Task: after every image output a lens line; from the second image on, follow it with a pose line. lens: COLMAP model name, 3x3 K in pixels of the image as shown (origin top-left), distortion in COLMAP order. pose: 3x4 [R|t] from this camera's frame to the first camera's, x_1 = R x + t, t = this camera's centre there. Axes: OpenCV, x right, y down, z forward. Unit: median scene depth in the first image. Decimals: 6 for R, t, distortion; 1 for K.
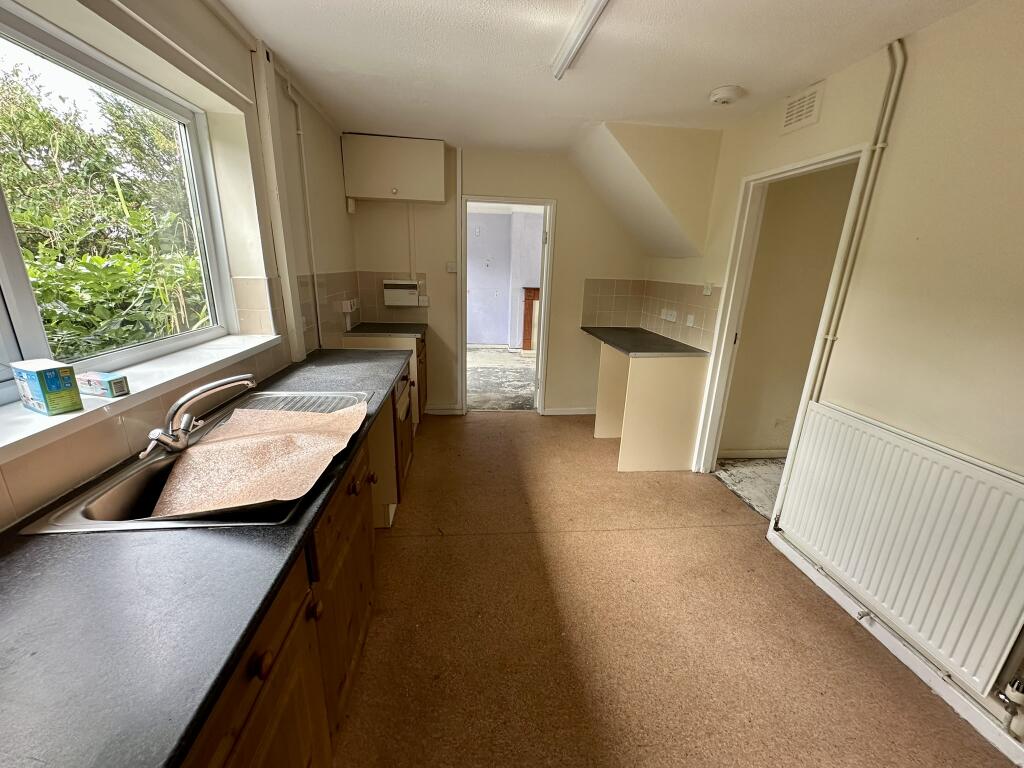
lens RADIAL K [[406.9, 0, 507.0], [0, 406.9, 383.4], [0, 0, 1]] dist [-0.002161, 0.000177]
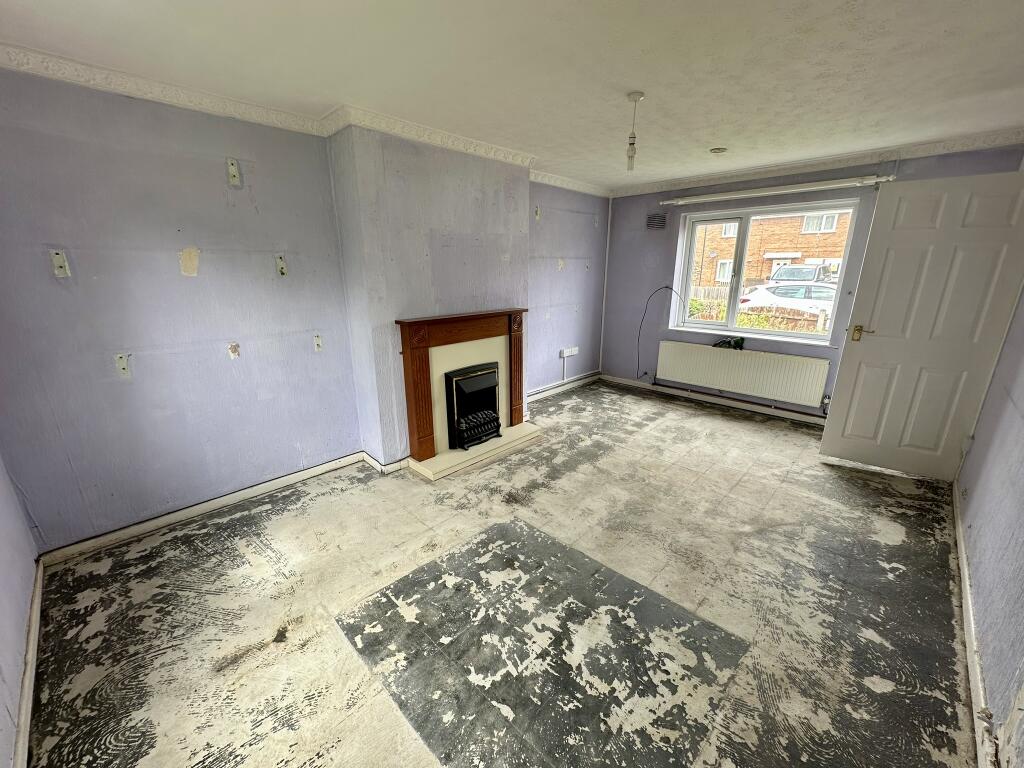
lens RADIAL K [[406.9, 0, 510.5], [0, 406.9, 385.1], [0, 0, 1]] dist [-0.002161, 0.000177]
pose [[0.767696, -0.208887, 0.605813, -0.257742], [0.205272, 0.975725, 0.076310, -0.337917], [-0.607047, 0.065774, 0.791939, 1.131891]]
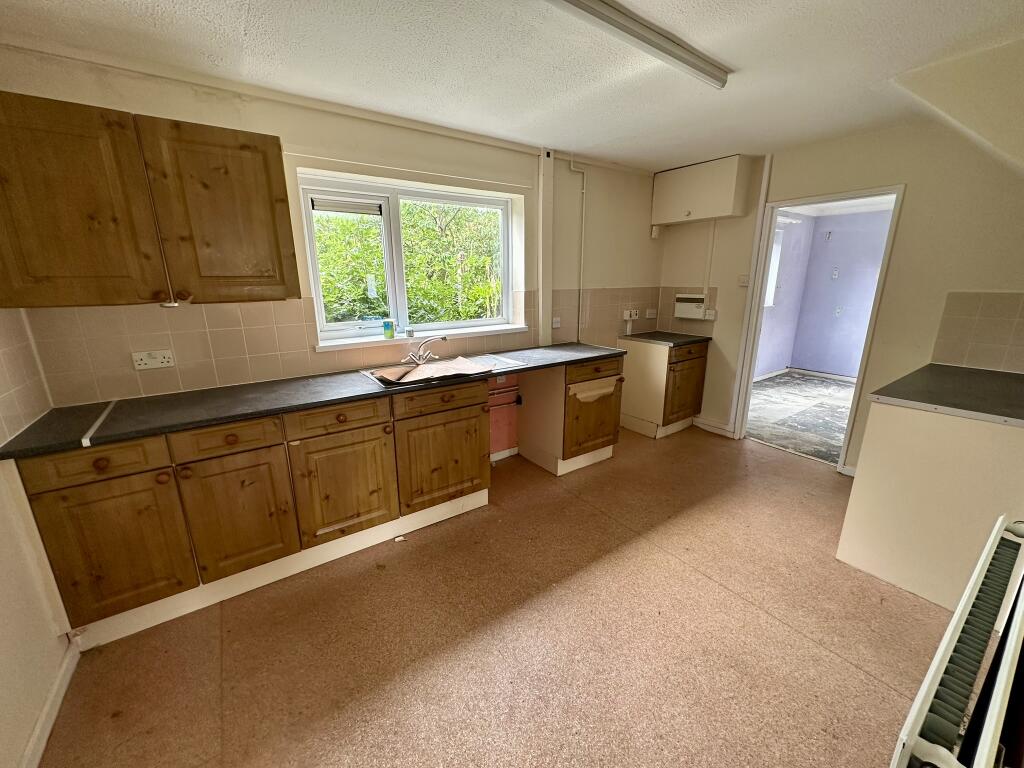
lens RADIAL K [[406.9, 0, 515.6], [0, 406.9, 383.6], [0, 0, 1]] dist [-0.002161, 0.000177]
pose [[0.495312, 0.186369, -0.848488, 0.448742], [-0.222925, 0.971278, 0.083205, -0.012444], [0.839625, 0.147937, 0.522633, 0.089804]]
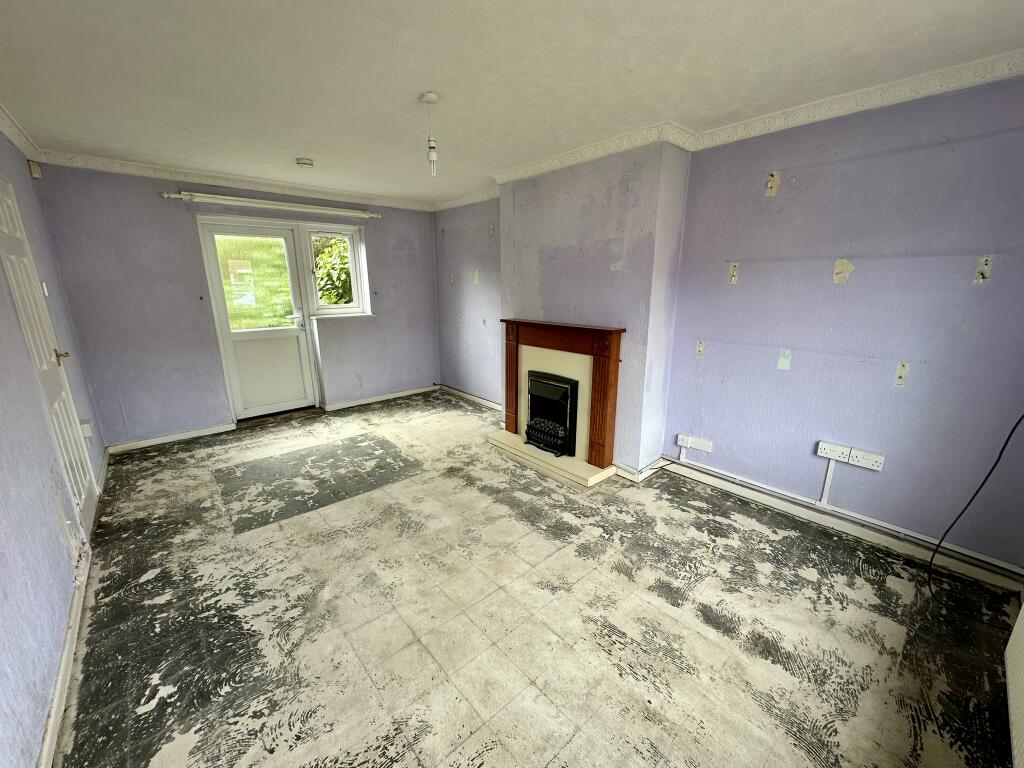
lens RADIAL K [[406.9, 0, 513.8], [0, 406.9, 387.0], [0, 0, 1]] dist [-0.002161, 0.000177]
pose [[0.590233, 0.171732, -0.788754, 0.912879], [-0.206651, 0.976693, 0.058012, -0.335216], [0.780334, 0.128756, 0.611965, 1.265111]]
